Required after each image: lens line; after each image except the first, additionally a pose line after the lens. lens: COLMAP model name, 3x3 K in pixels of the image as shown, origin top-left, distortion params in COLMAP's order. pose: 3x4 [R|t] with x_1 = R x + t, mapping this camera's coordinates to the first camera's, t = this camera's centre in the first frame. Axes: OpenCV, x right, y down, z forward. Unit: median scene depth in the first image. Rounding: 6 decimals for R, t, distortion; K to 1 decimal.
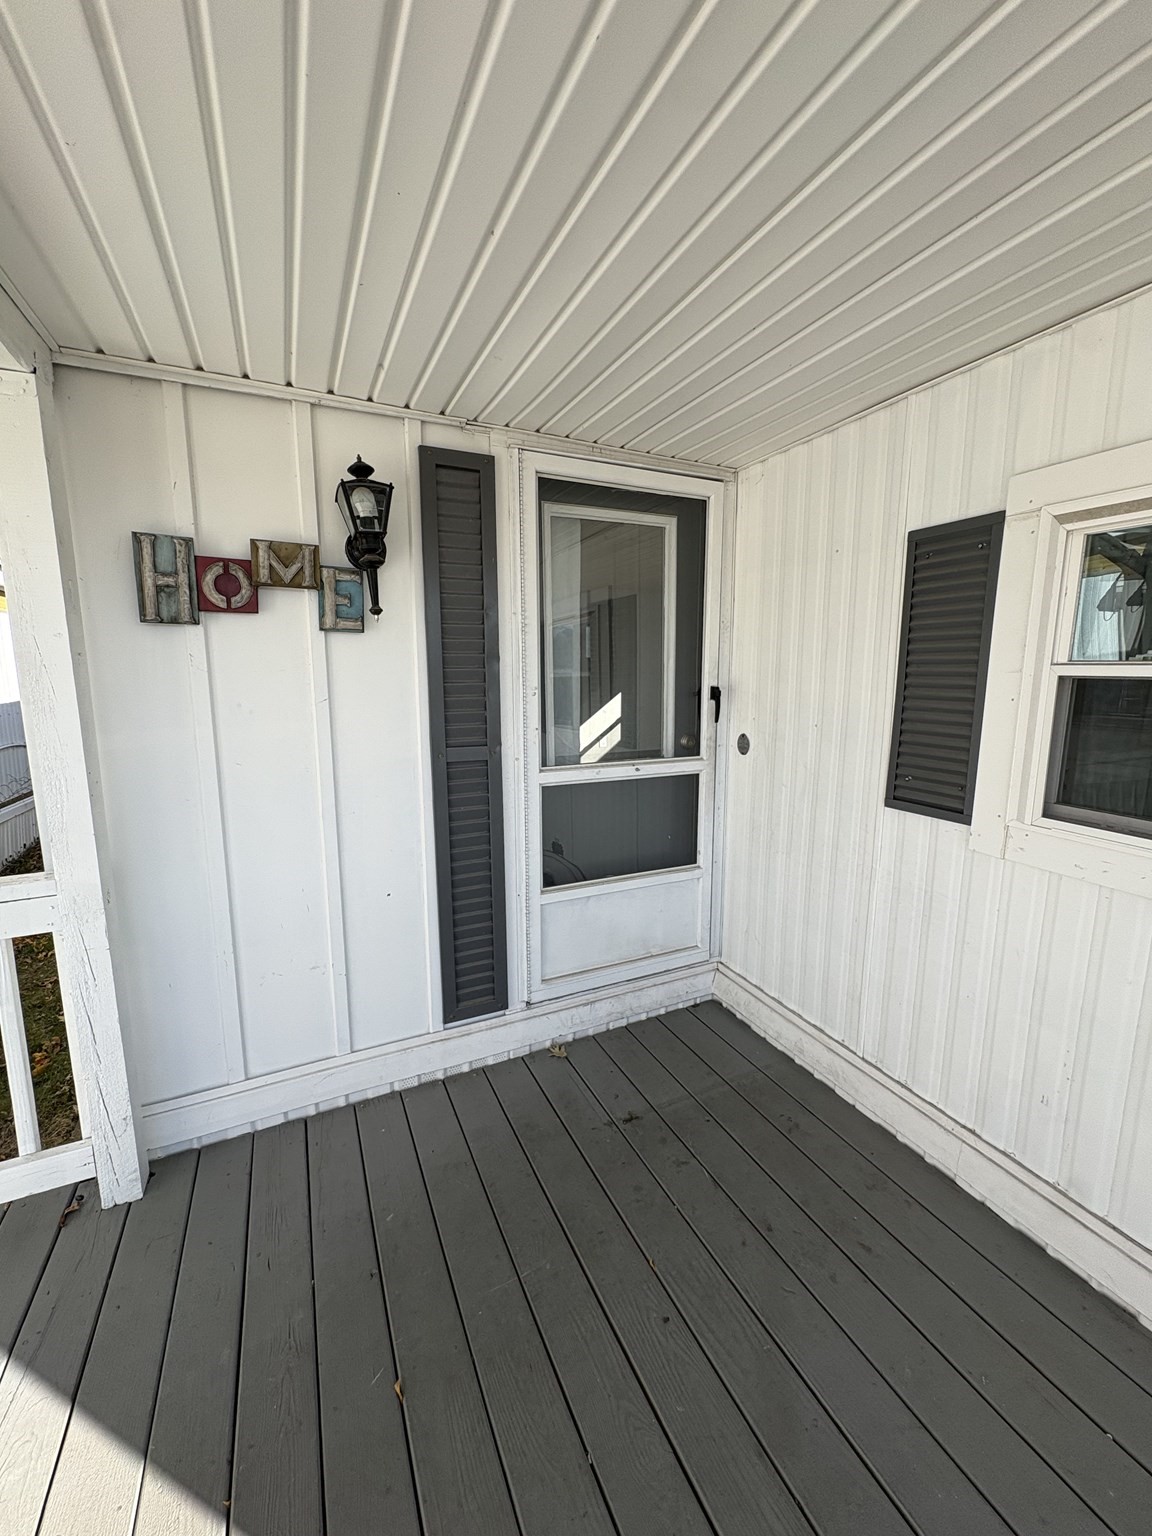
lens RADIAL K [[610.9, 0, 577.0], [0, 610.9, 767.0], [0, 0, 1]] dist [0.000013, -0.000080]
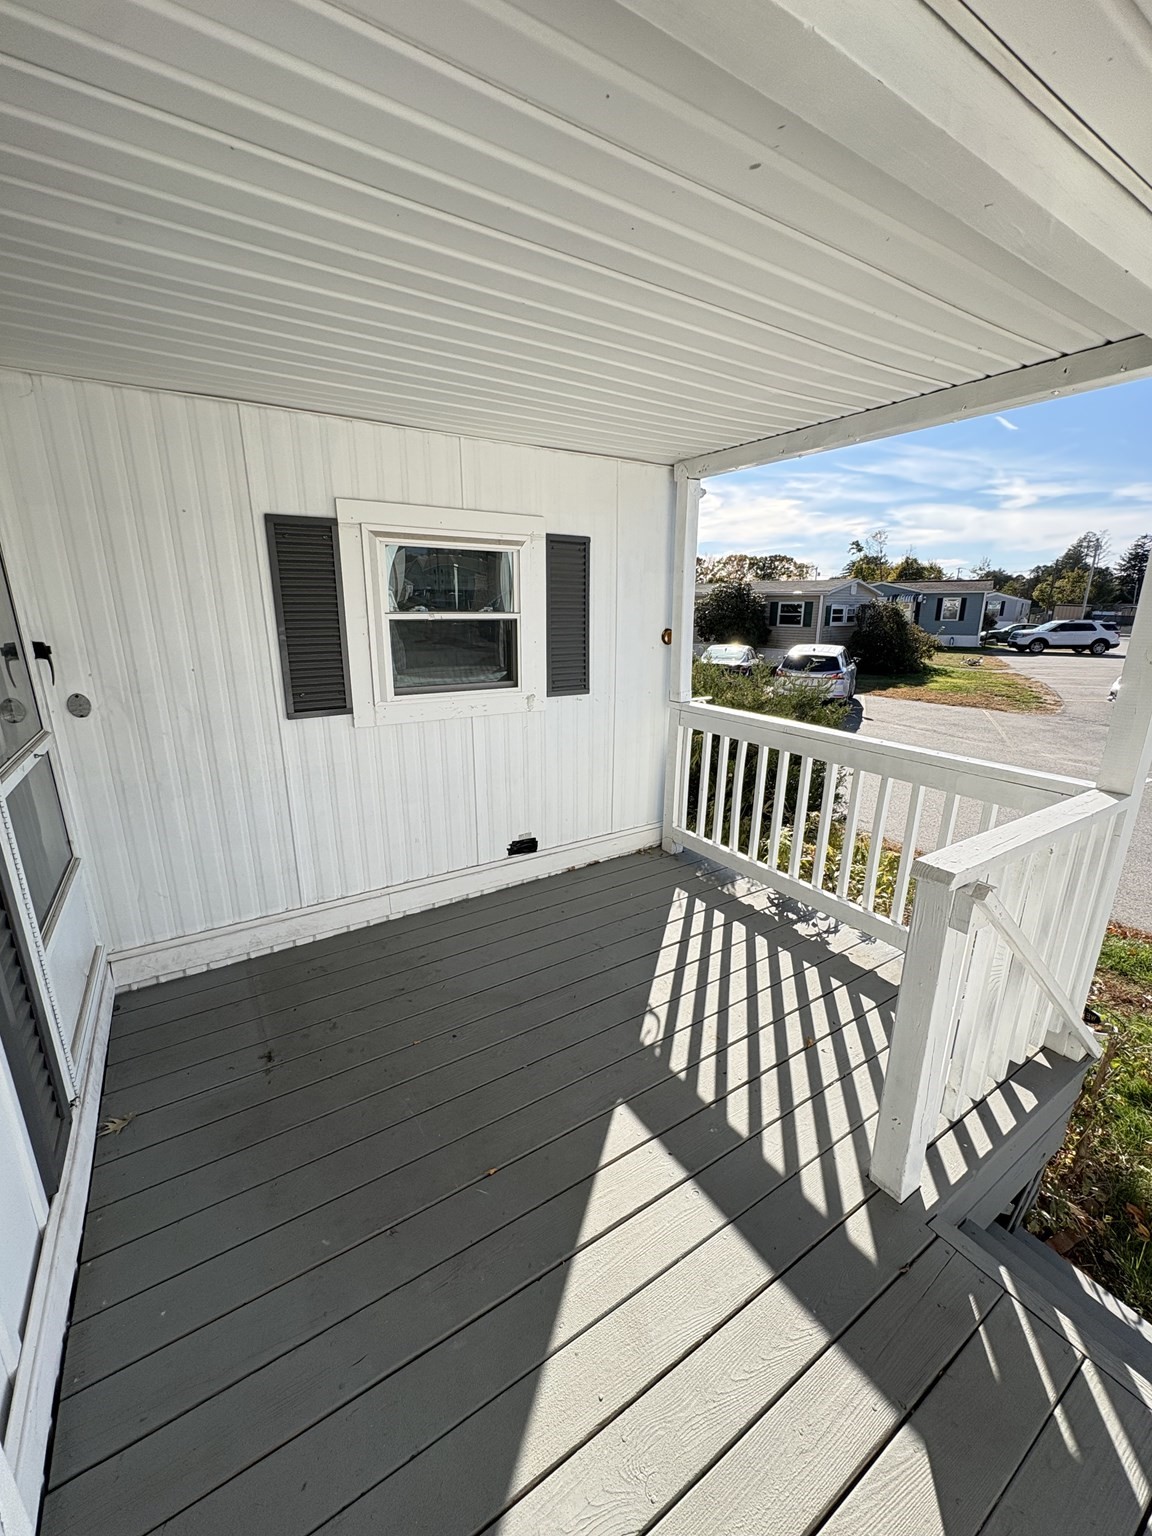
lens RADIAL K [[610.9, 0, 574.6], [0, 610.9, 769.8], [0, 0, 1]] dist [0.000013, -0.000080]
pose [[-0.126751, -0.260716, 0.957059, -1.039934], [0.158552, 0.947110, 0.279004, -0.124321], [-0.979181, 0.187108, -0.078710, 0.577374]]
